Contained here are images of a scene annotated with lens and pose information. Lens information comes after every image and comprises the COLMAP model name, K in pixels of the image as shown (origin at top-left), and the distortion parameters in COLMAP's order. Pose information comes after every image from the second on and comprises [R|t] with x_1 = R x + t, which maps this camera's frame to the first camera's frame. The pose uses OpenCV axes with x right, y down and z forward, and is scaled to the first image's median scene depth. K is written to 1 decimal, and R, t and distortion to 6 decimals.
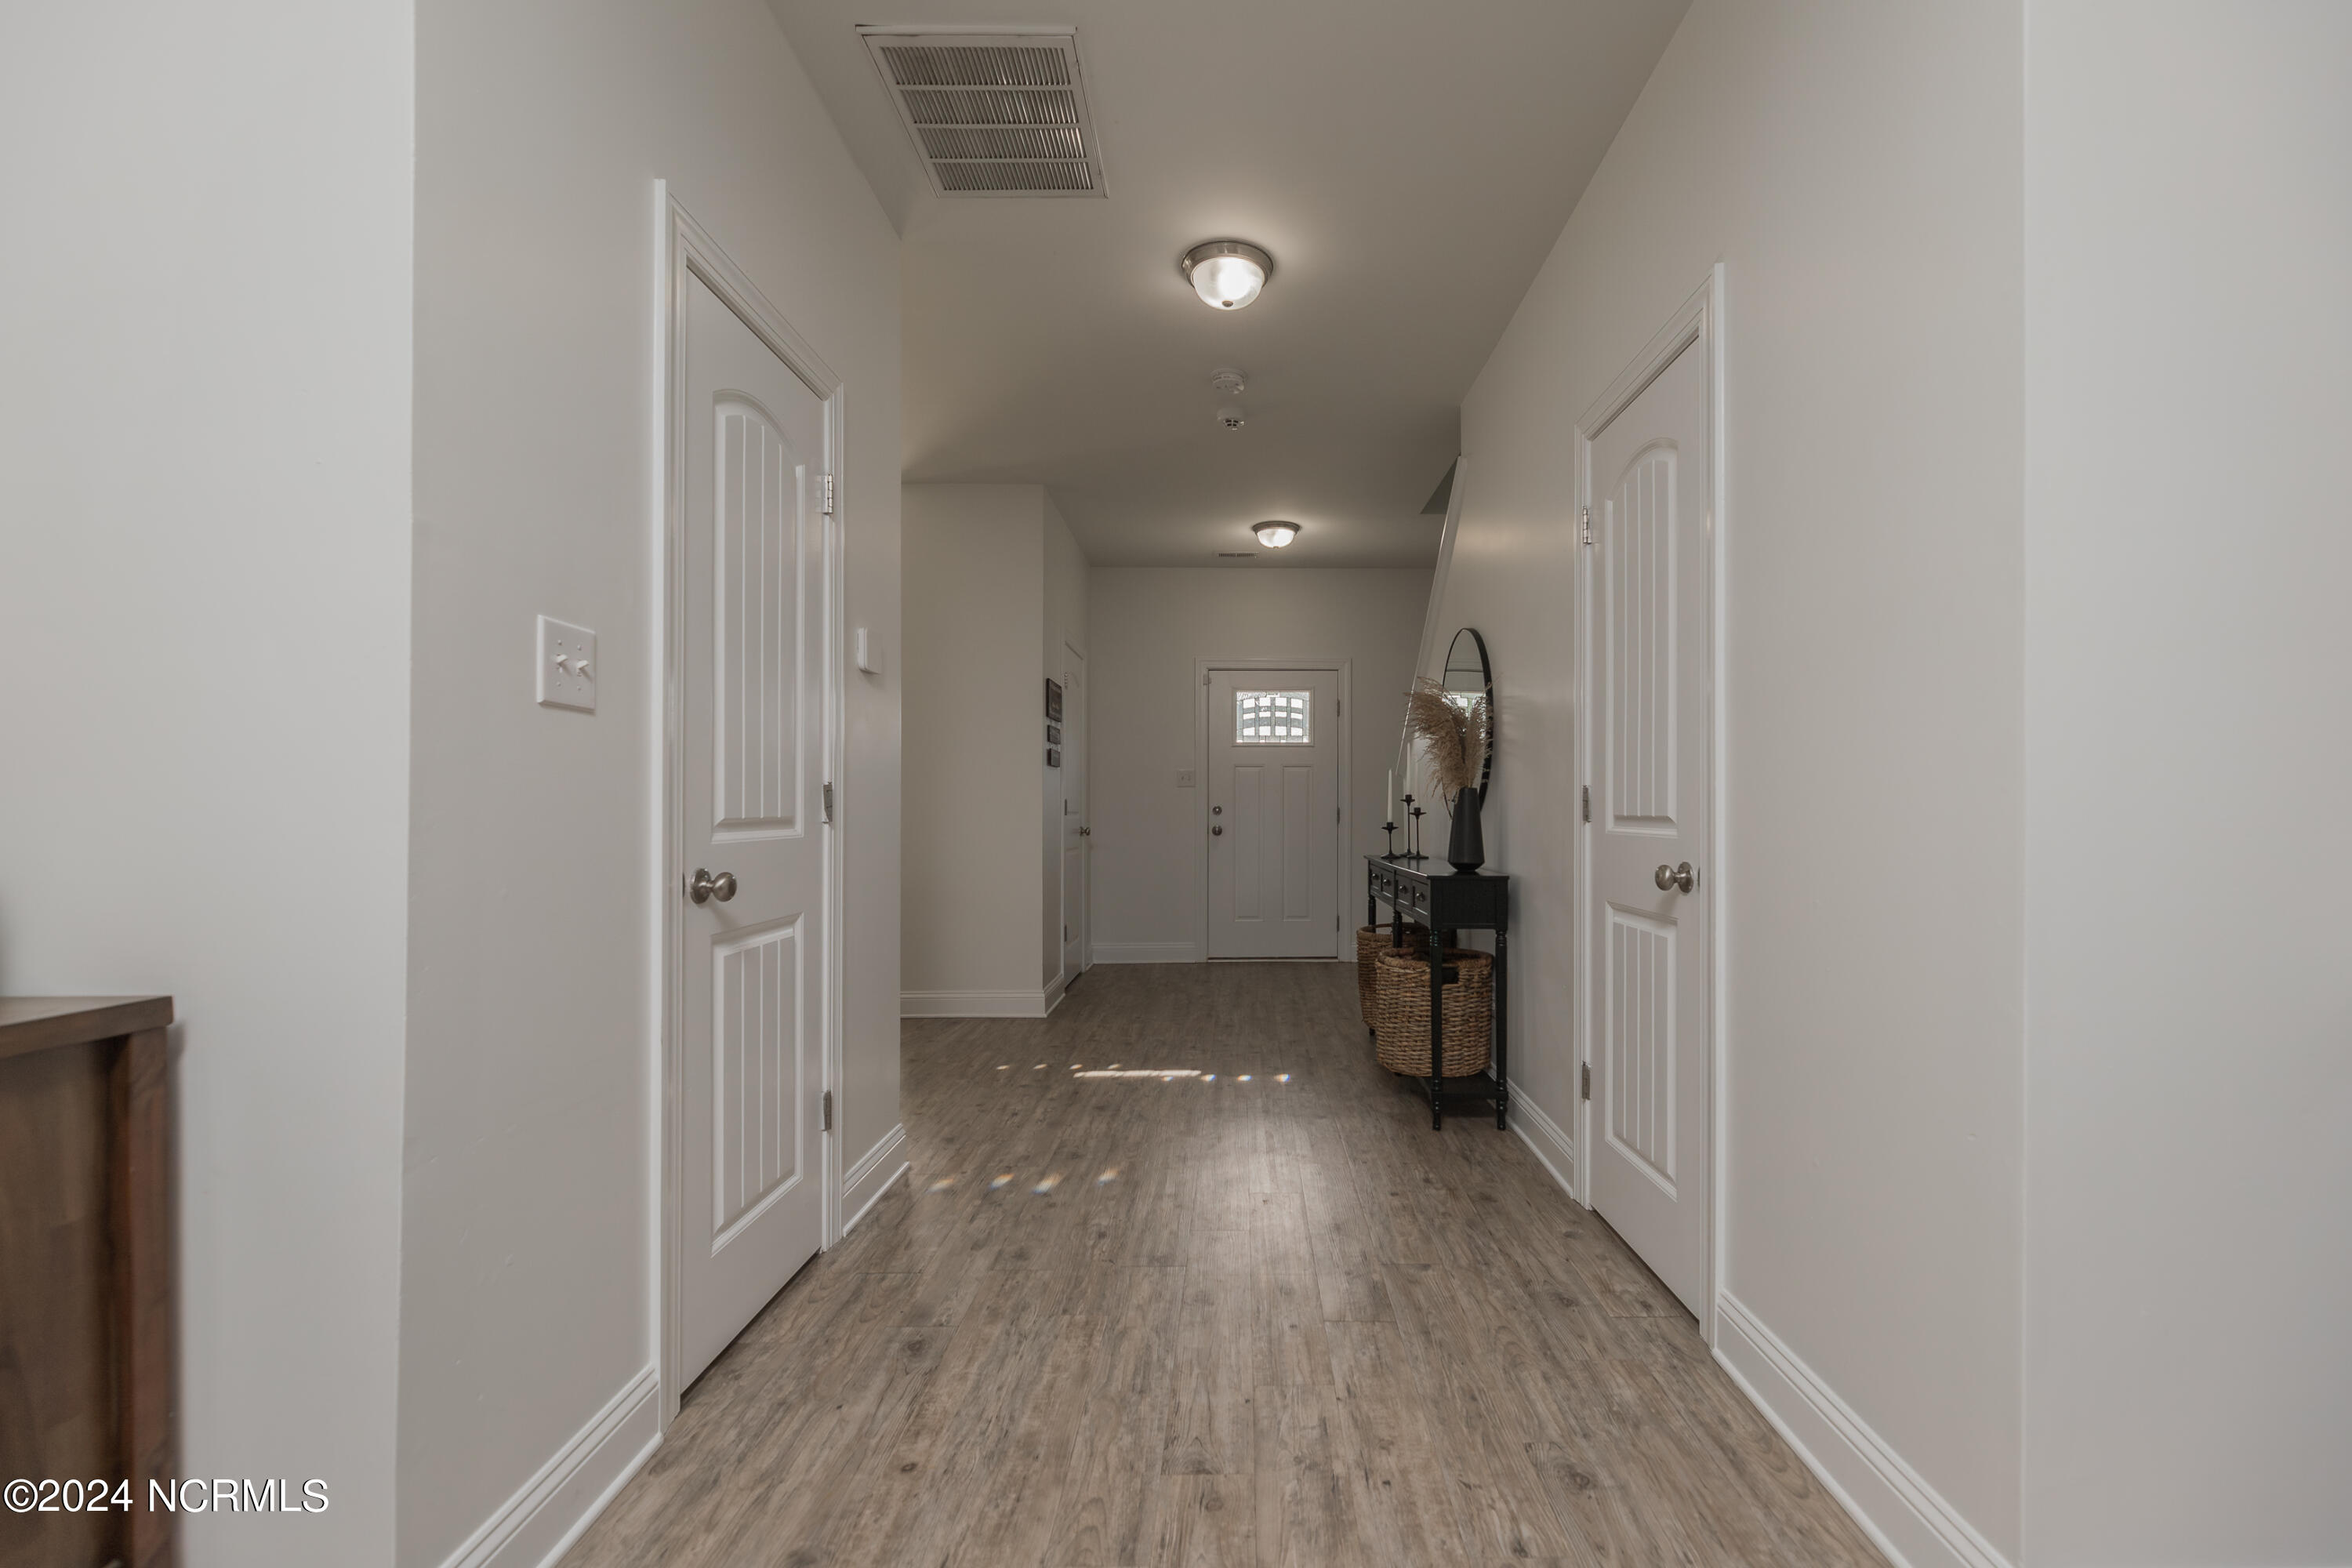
lens RADIAL K [[984.8, 0, 1246.8], [0, 984.8, 807.0], [0, 0, 1]] dist [-0.000556, 0.000094]
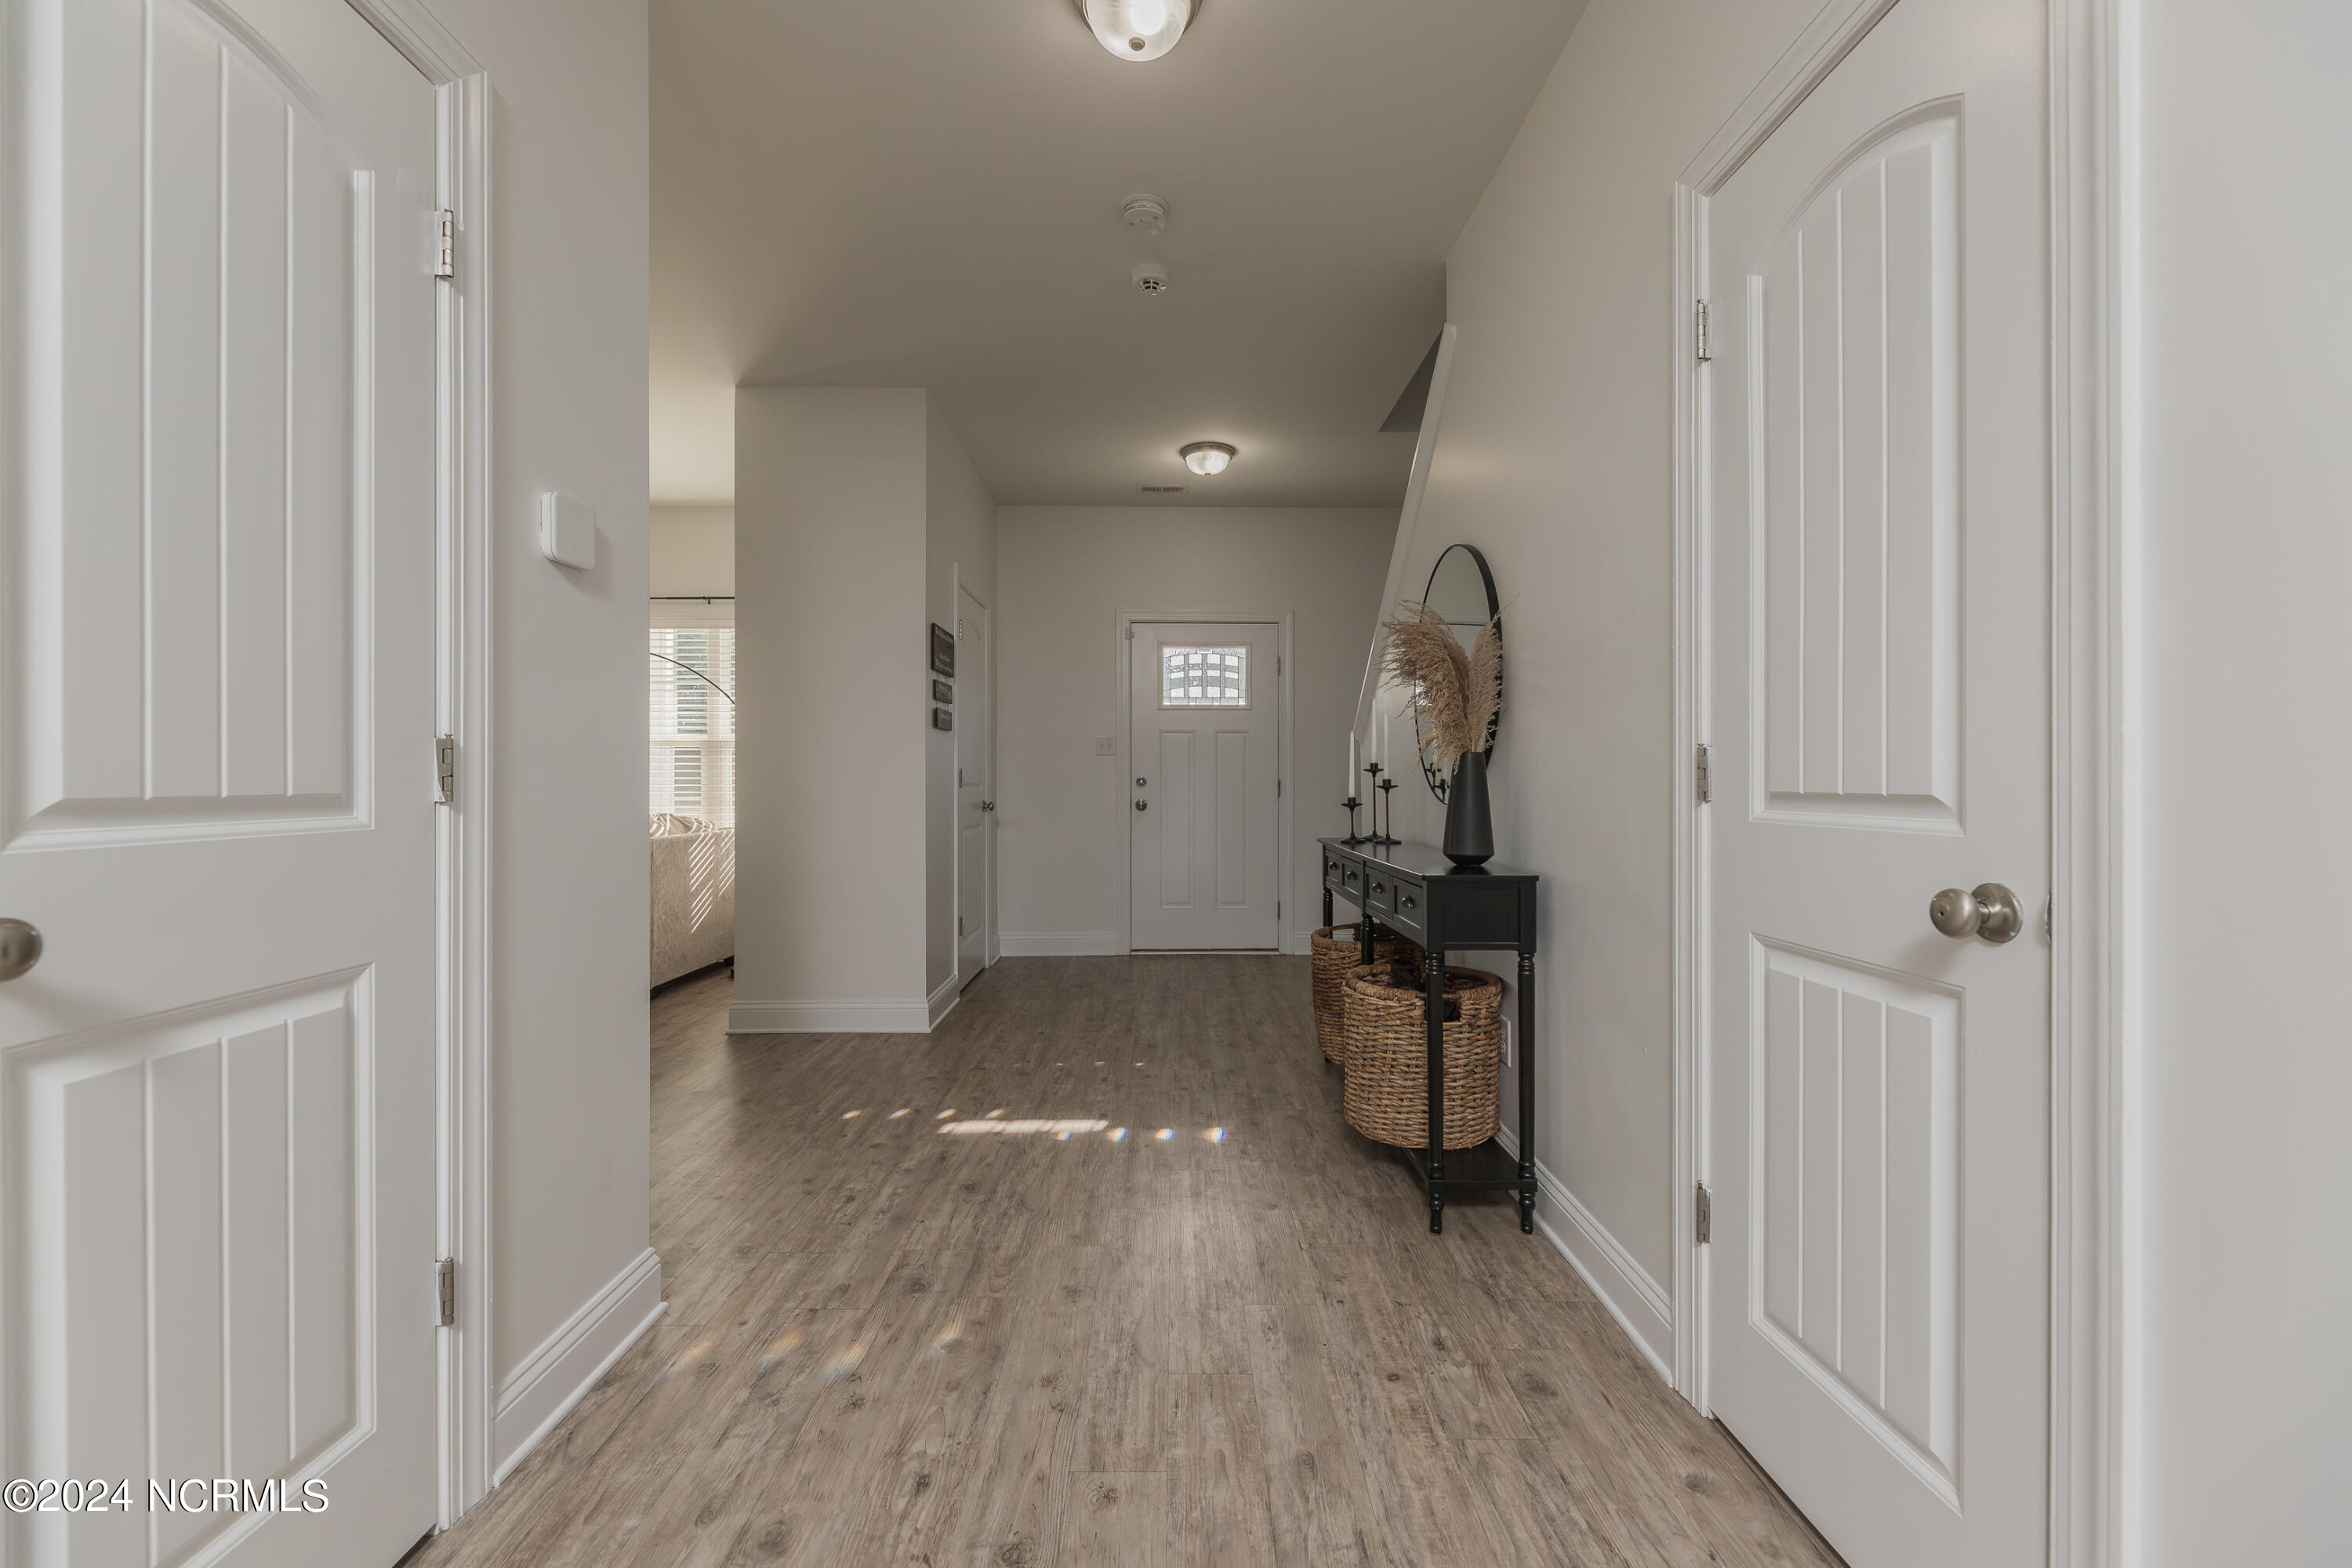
lens RADIAL K [[942.7, 0, 1181.1], [0, 942.7, 776.0], [0, 0, 1]] dist [0.002806, 0.000520]
pose [[0.999998, 0.000345, 0.002098, 0.007218], [-0.000339, 0.999995, -0.003079, 0.000932], [-0.002099, 0.003078, 0.999993, 0.295529]]
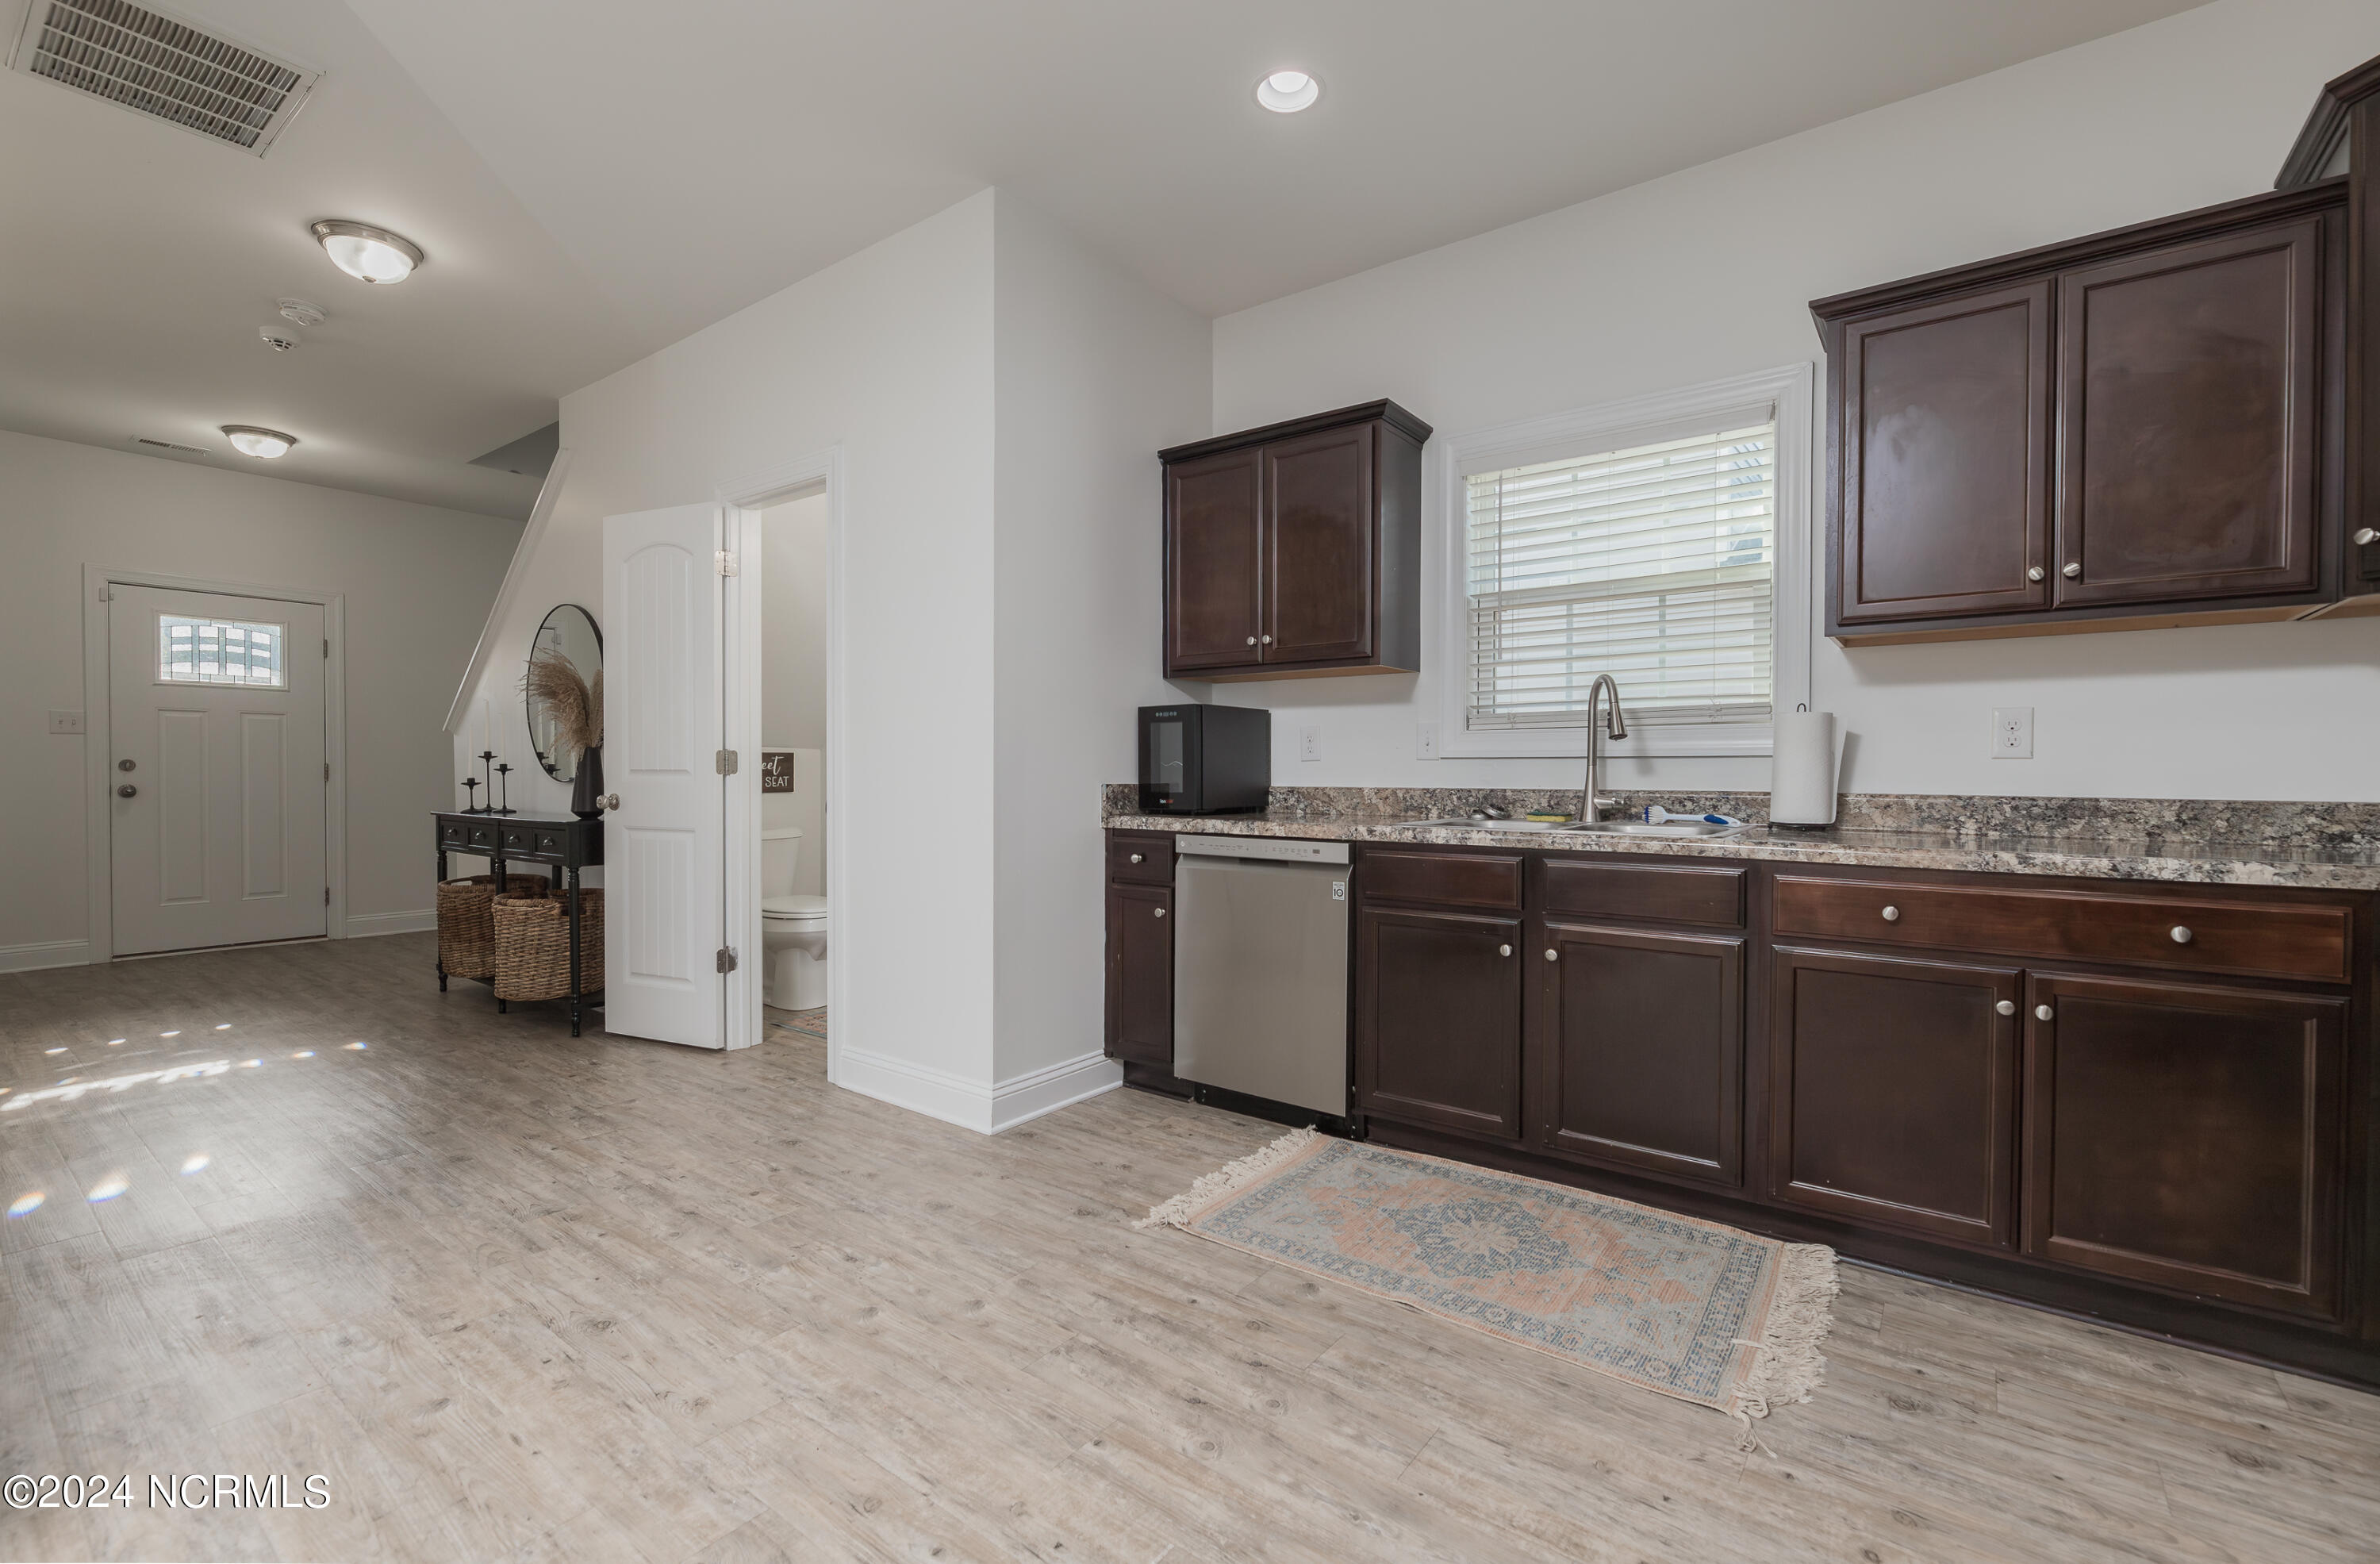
lens RADIAL K [[1044.7, 0, 1216.7], [0, 1044.7, 796.0], [0, 0, 1]] dist [-0.008692, -0.000004]
pose [[0.600551, -0.017499, 0.799395, -0.312982], [-0.006097, 0.999631, 0.026463, 0.000812], [-0.799563, -0.020766, 0.600222, -0.331295]]
